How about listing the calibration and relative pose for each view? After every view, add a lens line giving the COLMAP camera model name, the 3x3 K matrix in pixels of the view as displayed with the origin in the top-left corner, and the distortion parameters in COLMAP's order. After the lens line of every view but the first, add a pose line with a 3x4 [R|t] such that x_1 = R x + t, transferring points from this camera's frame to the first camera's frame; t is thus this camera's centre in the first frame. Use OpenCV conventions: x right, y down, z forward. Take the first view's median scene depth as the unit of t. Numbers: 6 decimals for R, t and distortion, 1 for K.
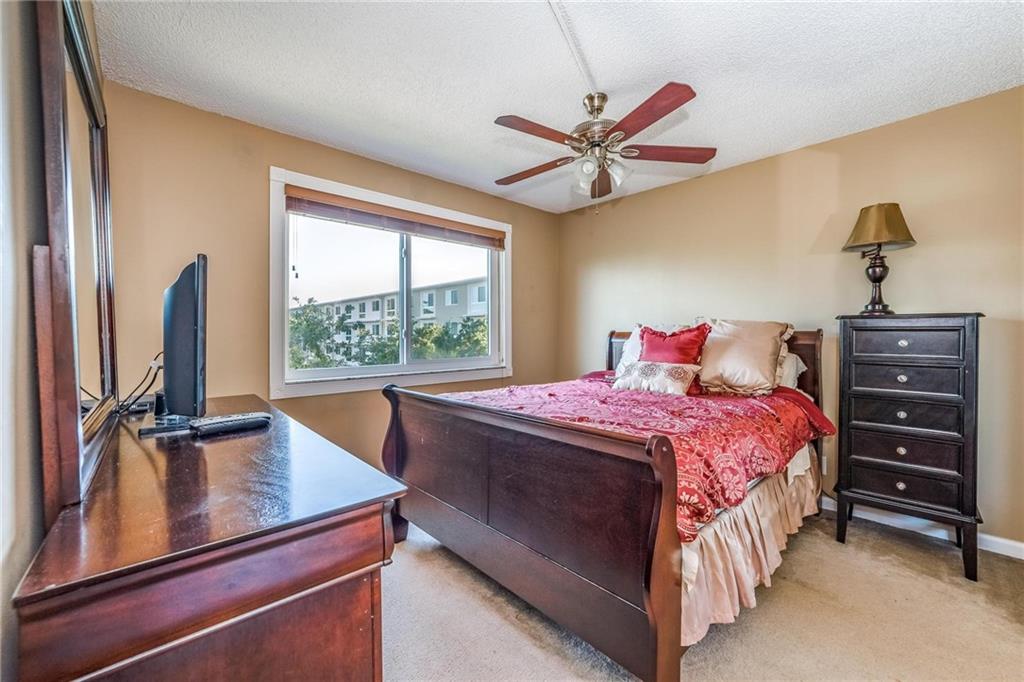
lens RADIAL K [[399.9, 0, 512.3], [0, 399.9, 344.1], [0, 0, 1]] dist [0.001721, 0.000034]
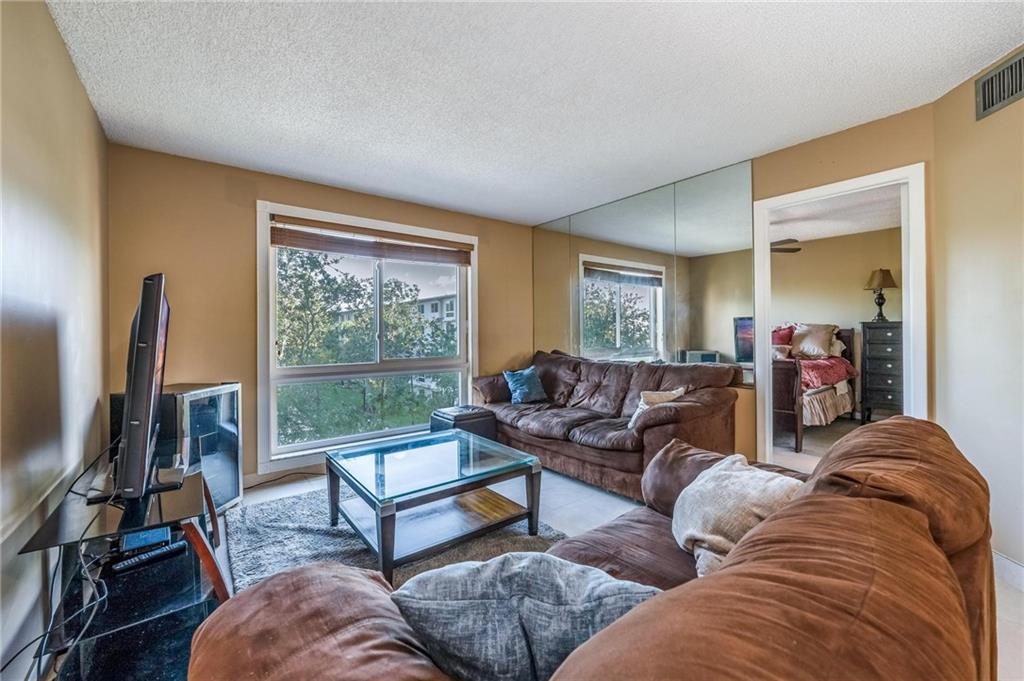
lens RADIAL K [[399.9, 0, 510.7], [0, 399.9, 335.5], [0, 0, 1]] dist [0.001721, 0.000034]
pose [[0.996412, -0.007503, -0.084302, -0.799728], [0.005925, 0.999803, -0.018958, 0.028641], [0.084427, 0.018390, 0.996260, -1.182973]]
